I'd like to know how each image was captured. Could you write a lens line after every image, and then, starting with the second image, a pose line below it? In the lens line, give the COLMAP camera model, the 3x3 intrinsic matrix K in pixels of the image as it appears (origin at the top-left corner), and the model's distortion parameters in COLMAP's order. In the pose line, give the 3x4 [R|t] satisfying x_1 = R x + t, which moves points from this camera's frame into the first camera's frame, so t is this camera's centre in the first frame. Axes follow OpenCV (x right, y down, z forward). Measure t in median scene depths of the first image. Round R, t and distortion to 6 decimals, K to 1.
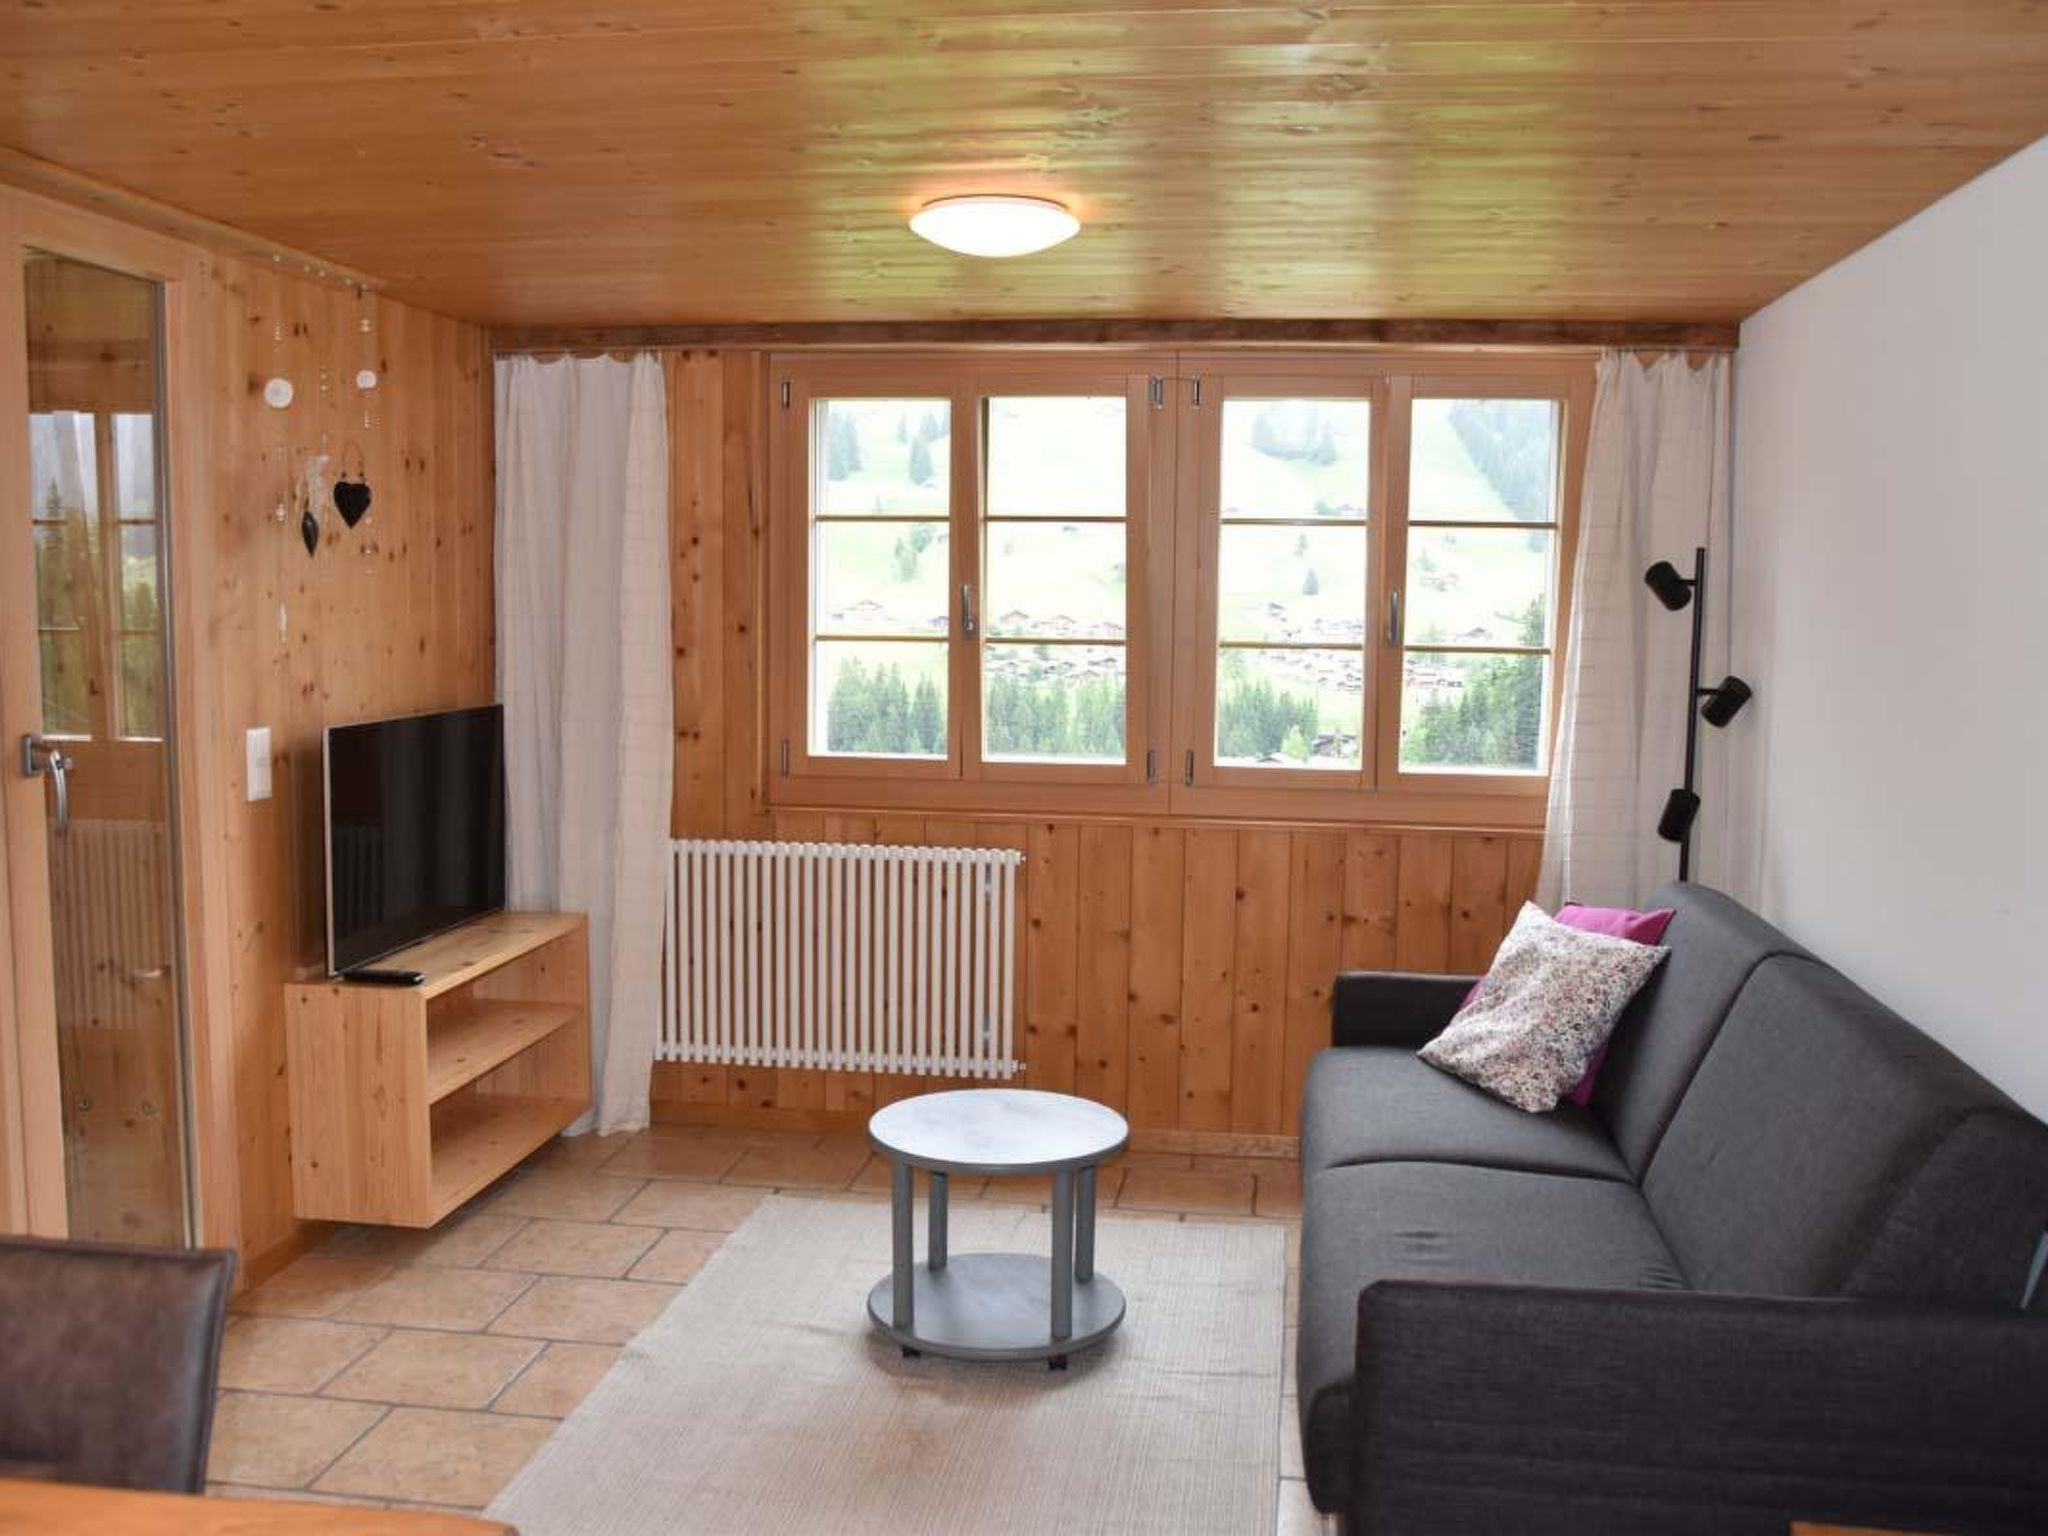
lens RADIAL K [[1845.8, 0, 1024.0], [0, 1845.8, 768.0], [0, 0, 1]] dist [-0.145992, 0.220094]
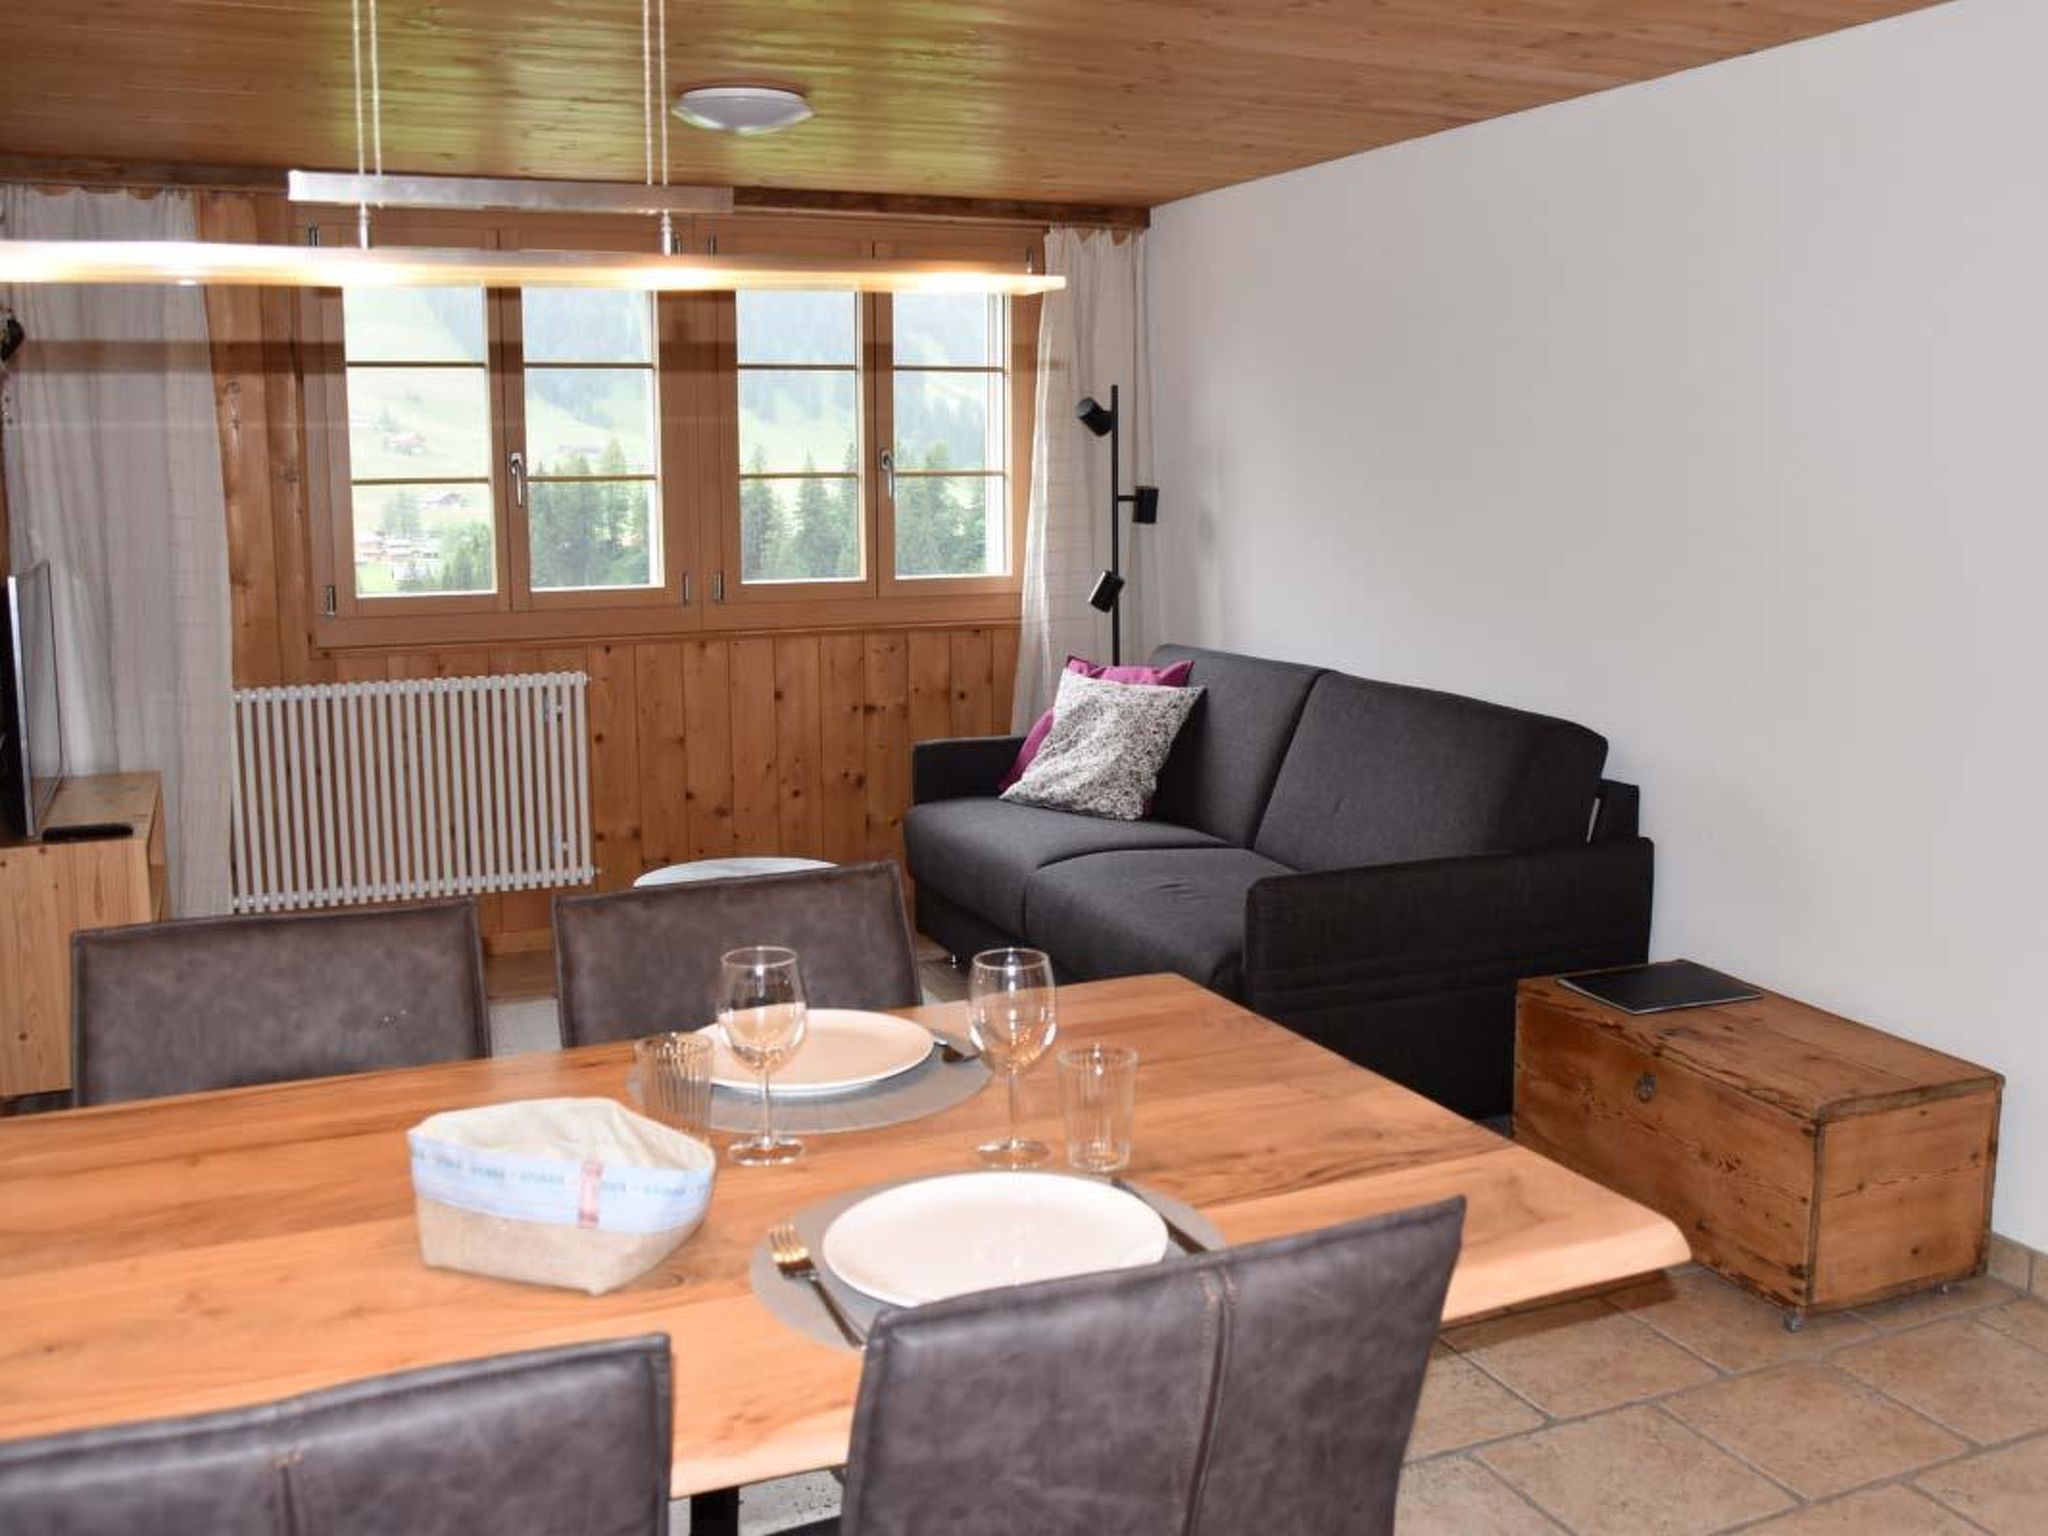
lens RADIAL K [[1985.8, 0, 1025.7], [0, 1985.8, 714.5], [0, 0, 1]] dist [-0.100701, 0.169490]
pose [[0.853016, -0.085306, 0.514866, -0.391302], [0.067544, 0.996299, 0.053167, 0.026014], [-0.517496, -0.010576, 0.855620, -0.132724]]
